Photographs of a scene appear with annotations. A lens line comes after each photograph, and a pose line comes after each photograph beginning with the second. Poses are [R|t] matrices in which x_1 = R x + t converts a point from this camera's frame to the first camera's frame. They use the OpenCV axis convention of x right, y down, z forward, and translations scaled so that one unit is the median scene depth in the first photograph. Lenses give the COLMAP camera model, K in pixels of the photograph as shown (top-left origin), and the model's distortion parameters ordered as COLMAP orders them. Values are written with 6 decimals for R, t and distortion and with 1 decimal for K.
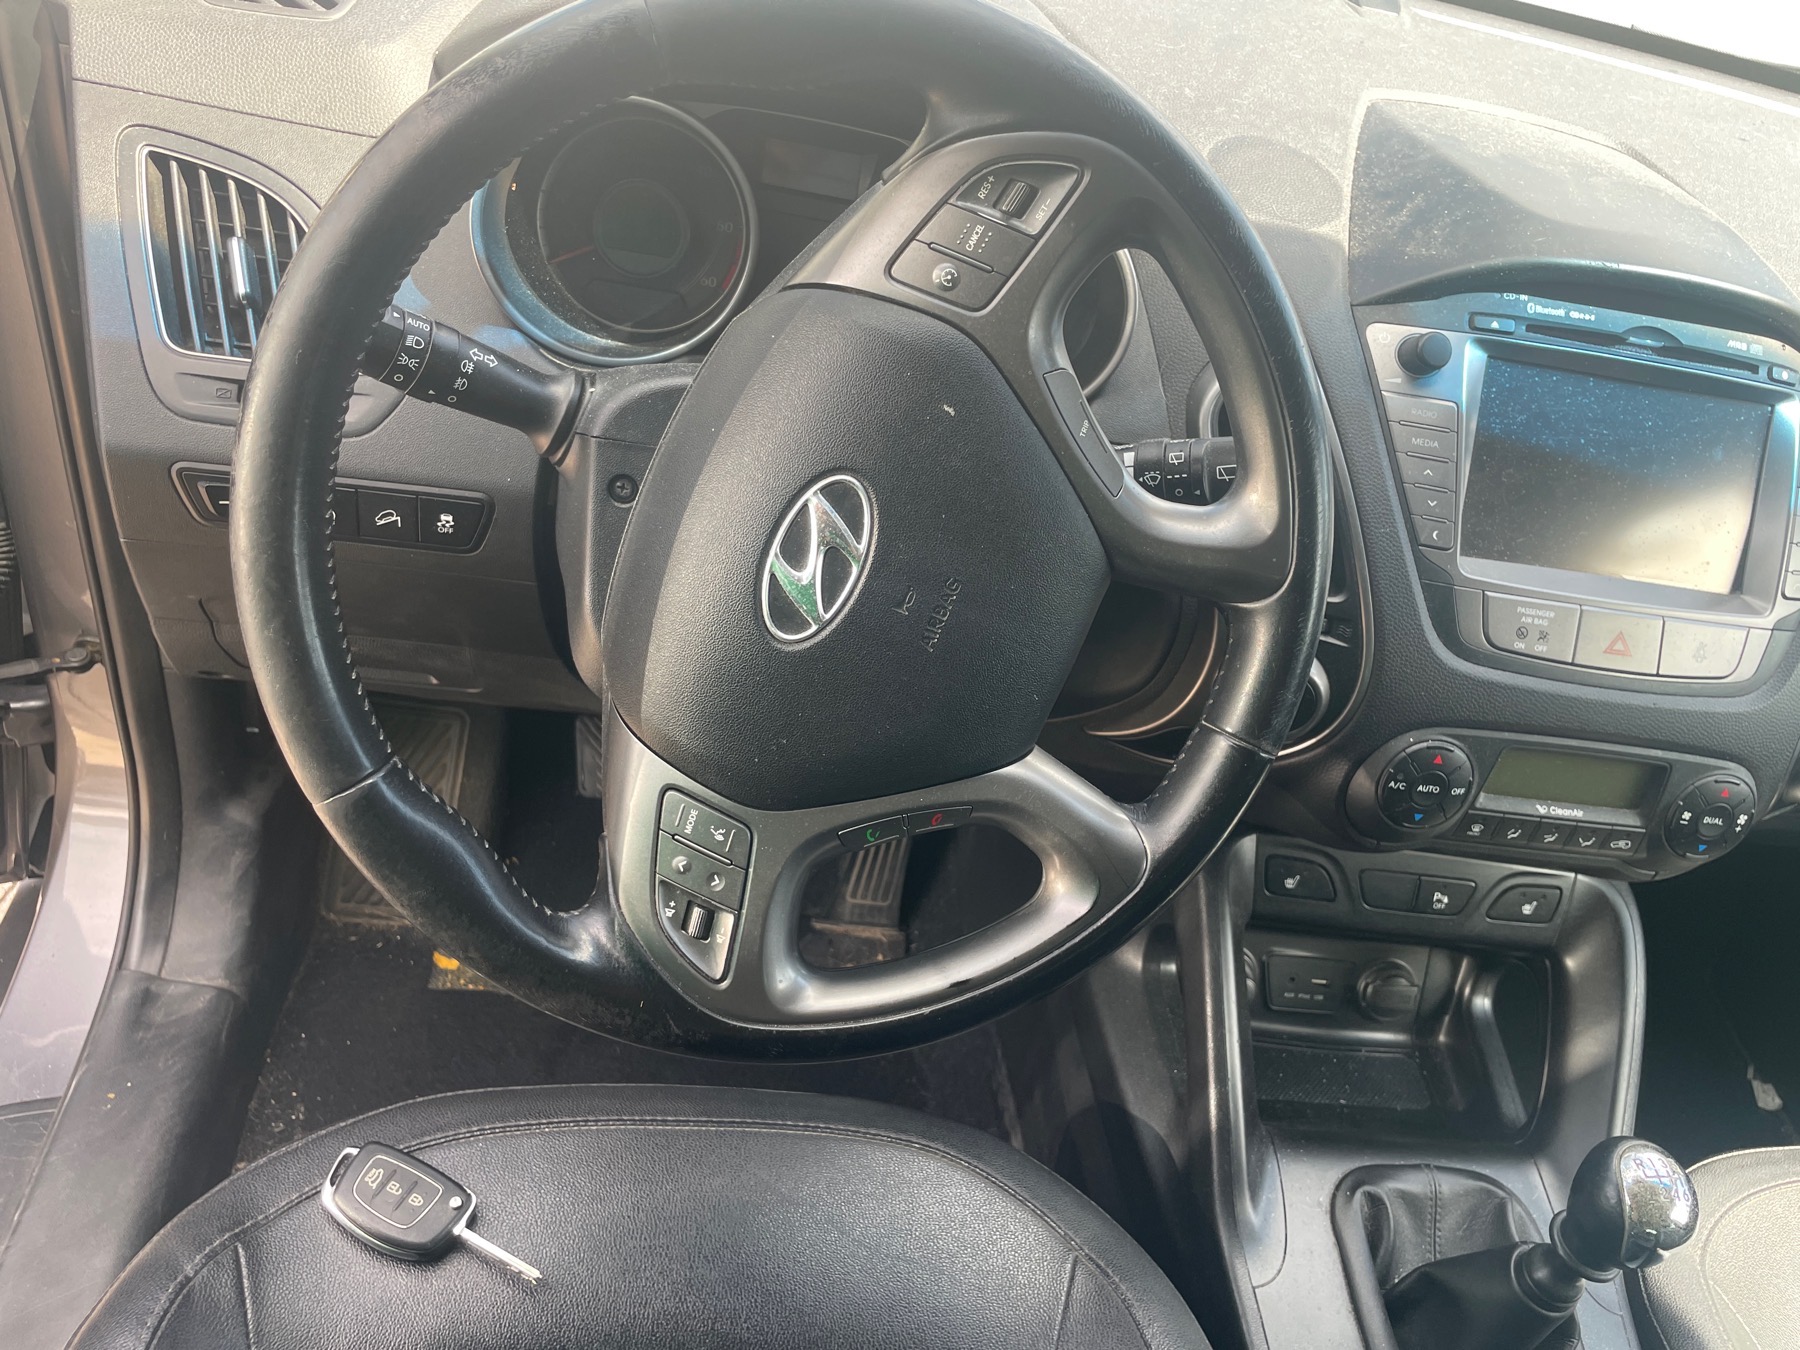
lens RADIAL K [[1370.8, 0, 912.9], [0, 1370.8, 649.7], [0, 0, 1]] dist [0.076412, -0.105023]
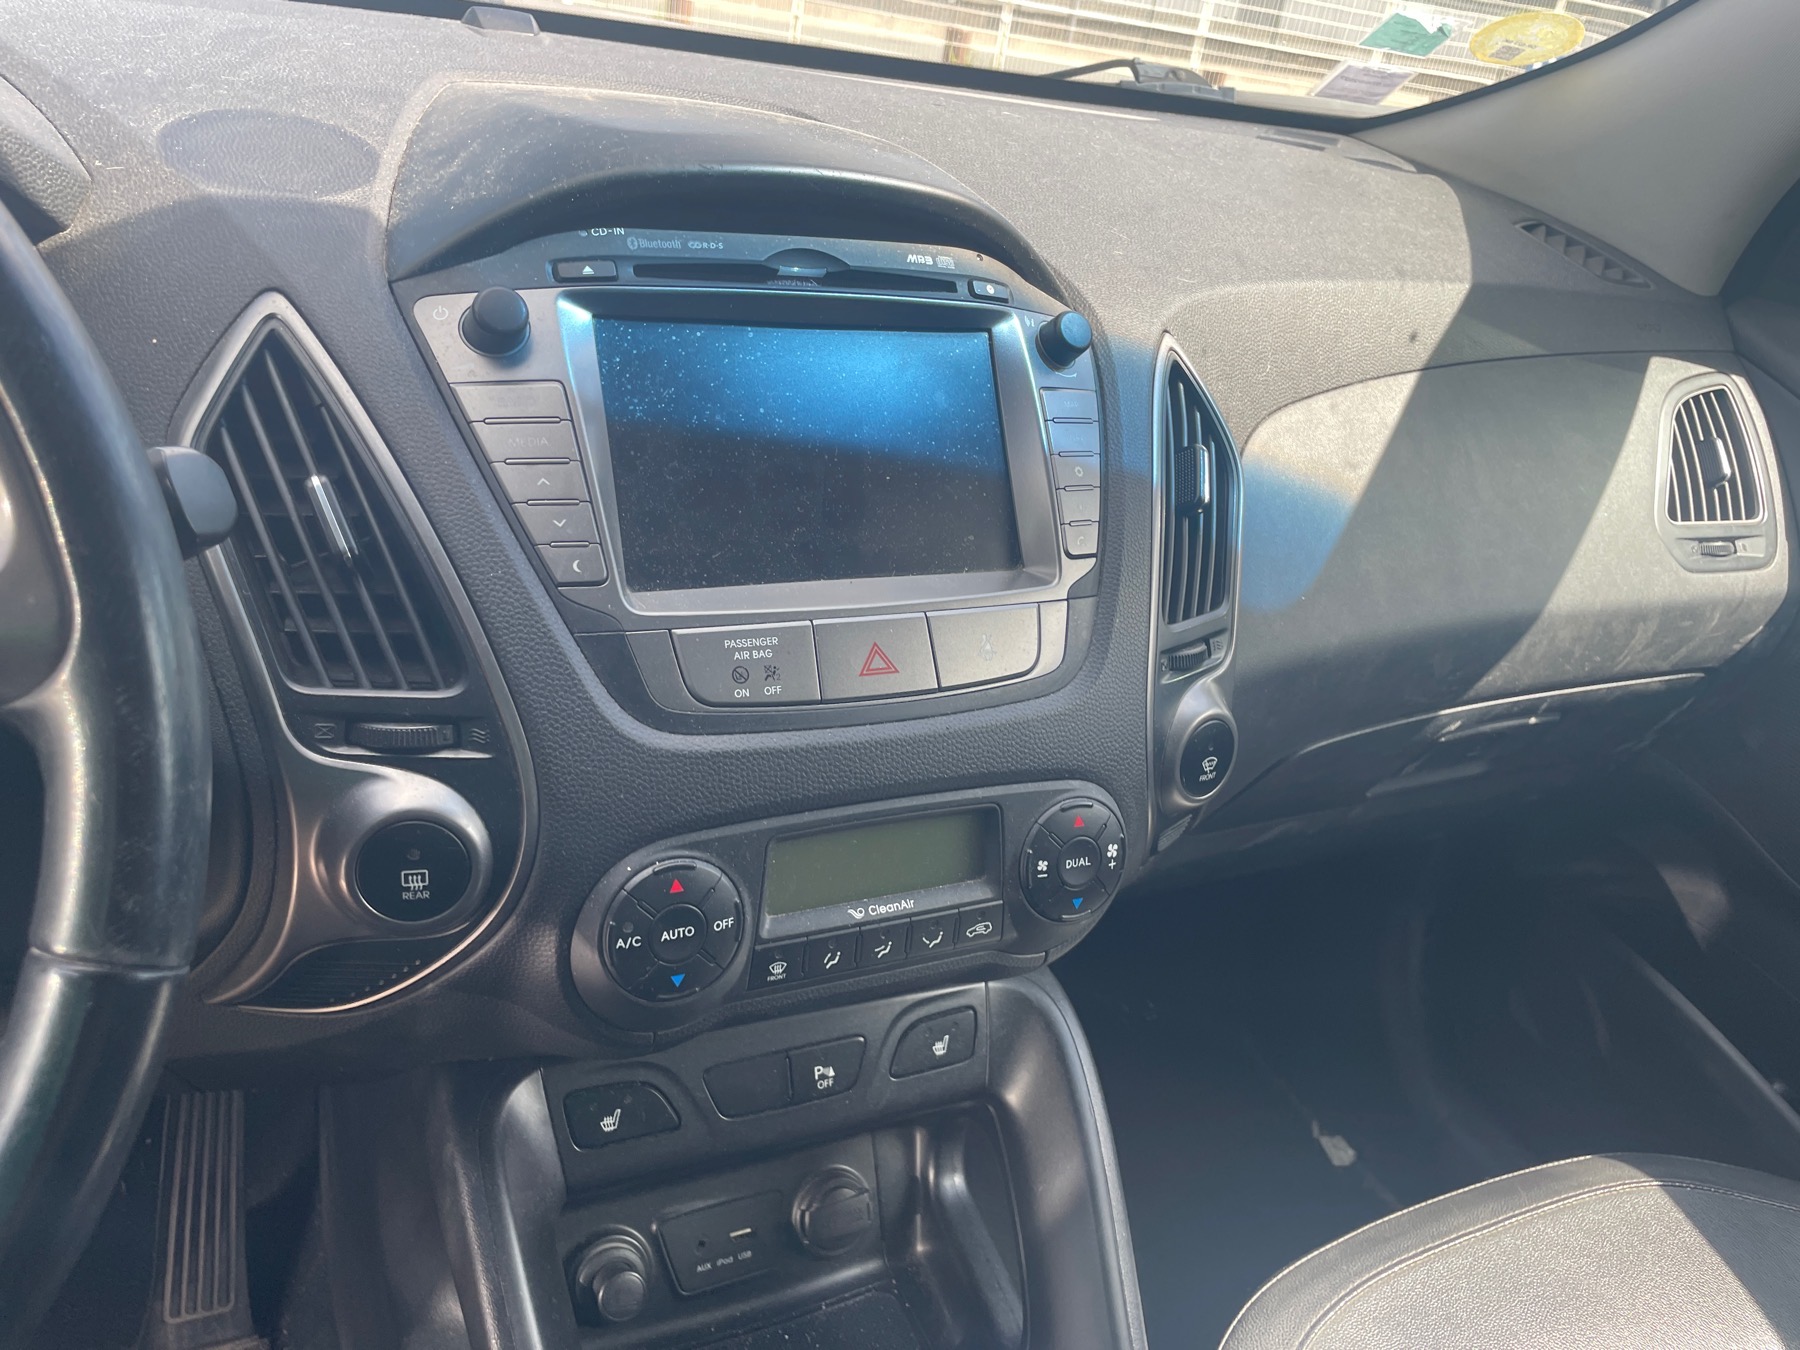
lens RADIAL K [[1370.8, 0, 884.8], [0, 1370.8, 654.8], [0, 0, 1]] dist [0.076412, -0.105023]
pose [[0.926504, -0.231748, 0.296451, 0.289815], [0.276199, 0.953889, -0.117516, 0.075344], [-0.255547, 0.190759, 0.947791, 0.310148]]
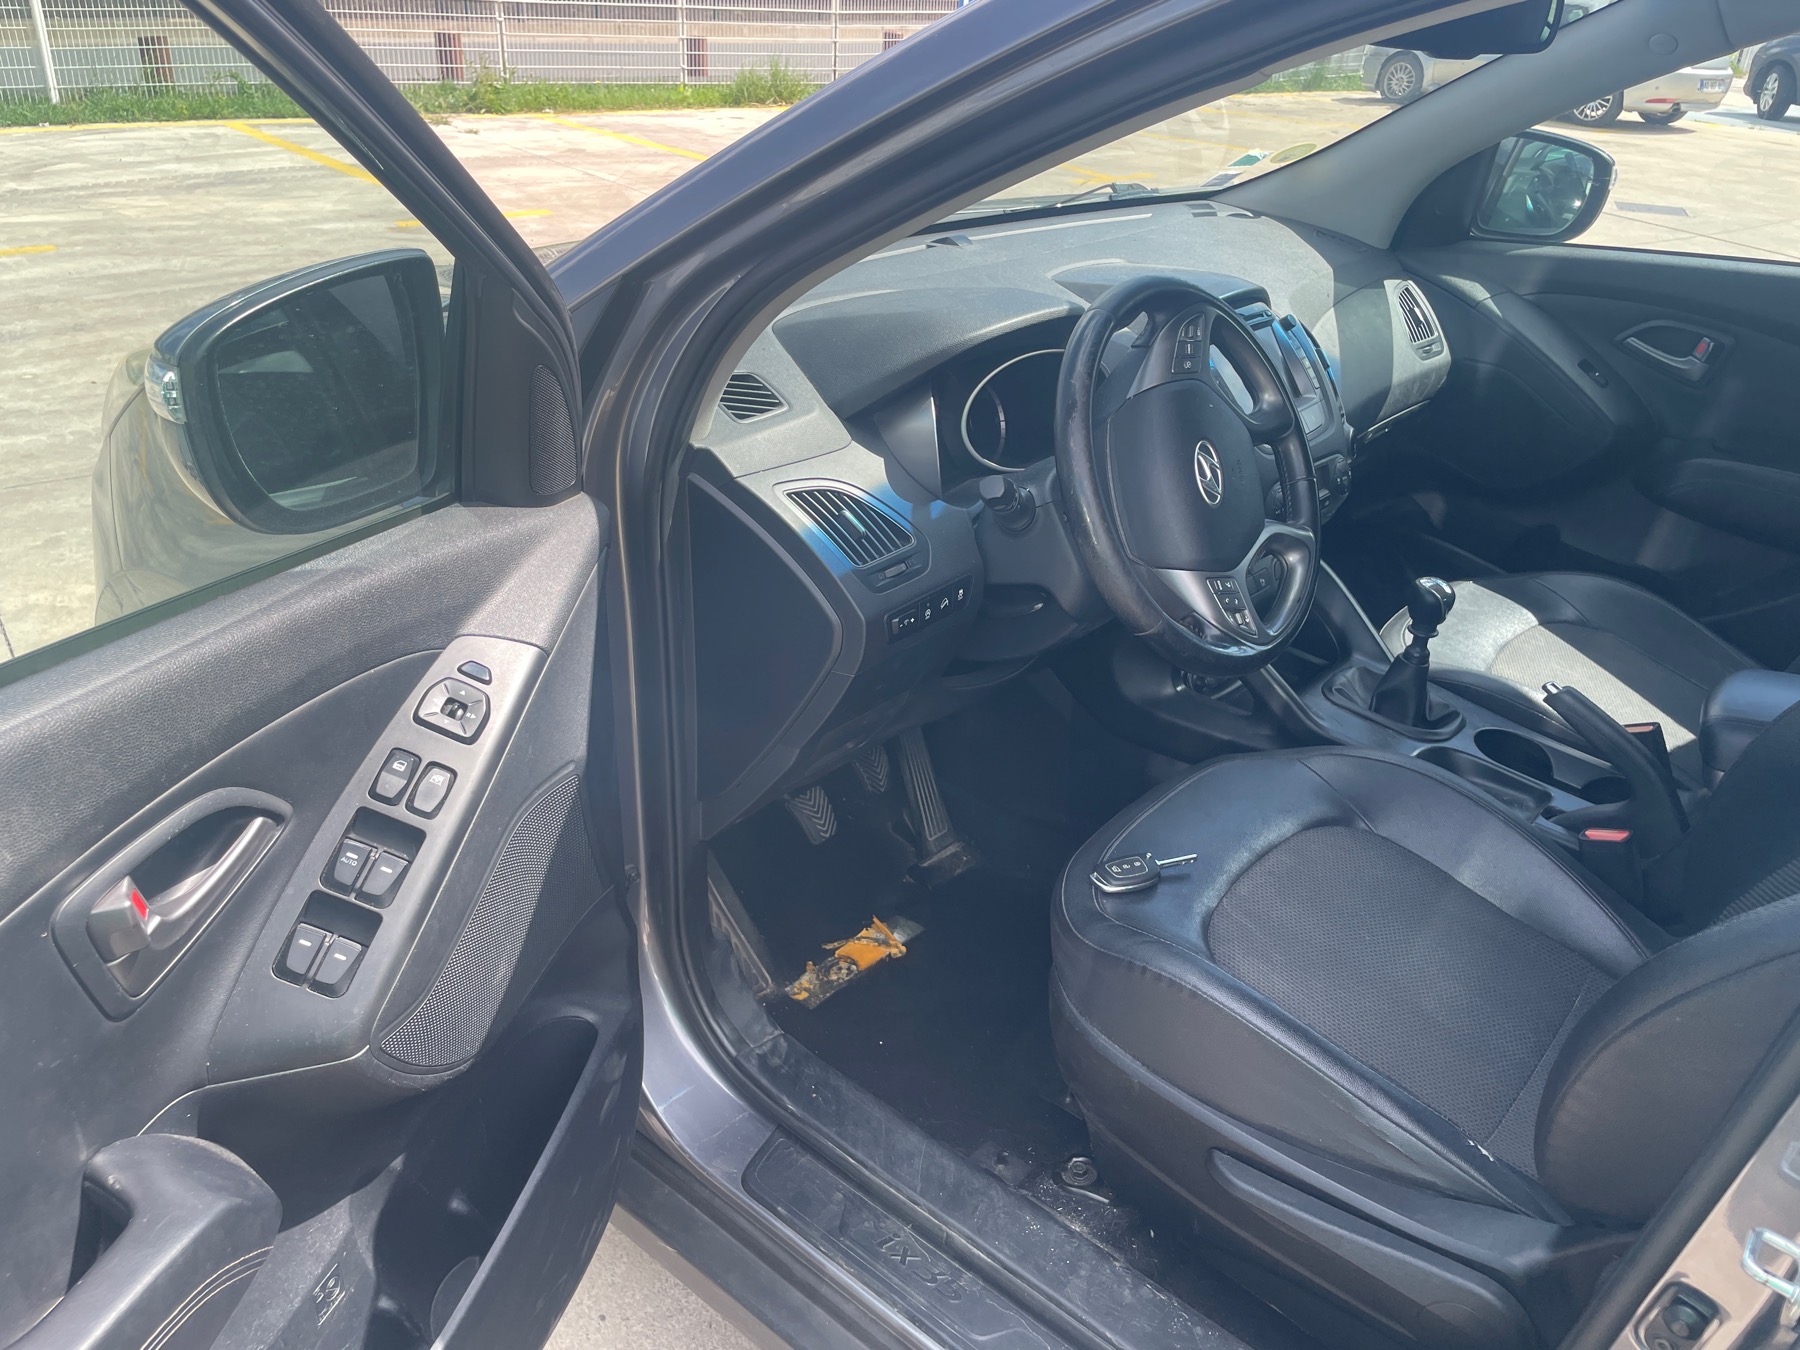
lens RADIAL K [[1370.8, 0, 880.7], [0, 1370.8, 659.3], [0, 0, 1]] dist [0.076412, -0.105023]
pose [[0.705024, -0.473330, 0.528109, -1.463190], [0.537447, 0.842460, 0.037585, -0.141935], [-0.462701, 0.257332, 0.848344, -0.622288]]
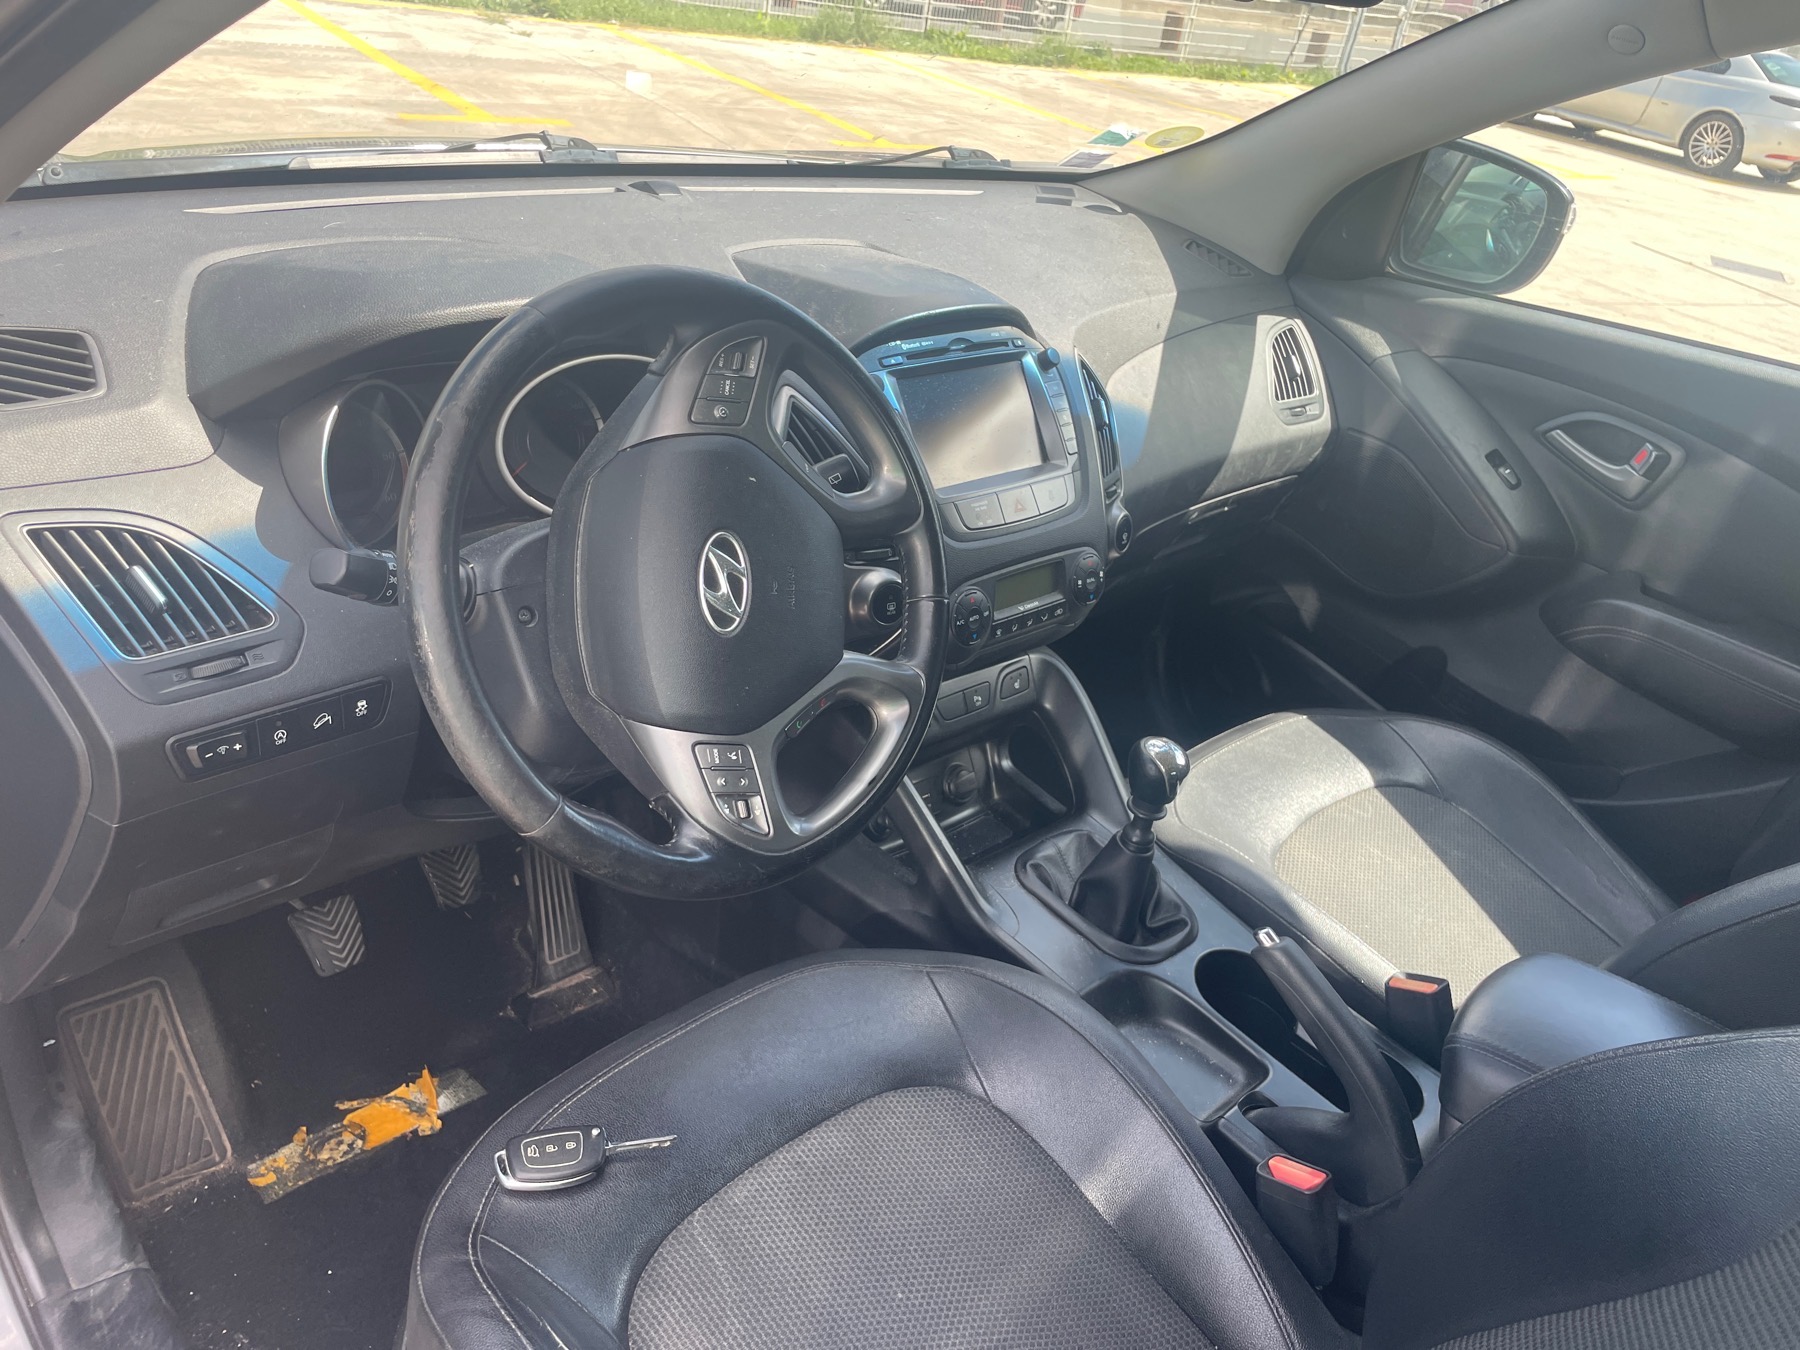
lens RADIAL K [[1370.8, 0, 900.2], [0, 1370.8, 668.2], [0, 0, 1]] dist [0.076412, -0.105023]
pose [[0.772407, -0.393593, 0.498470, -0.559513], [0.424104, 0.903849, 0.056509, 0.020267], [-0.472783, 0.167755, 0.865063, -0.416671]]
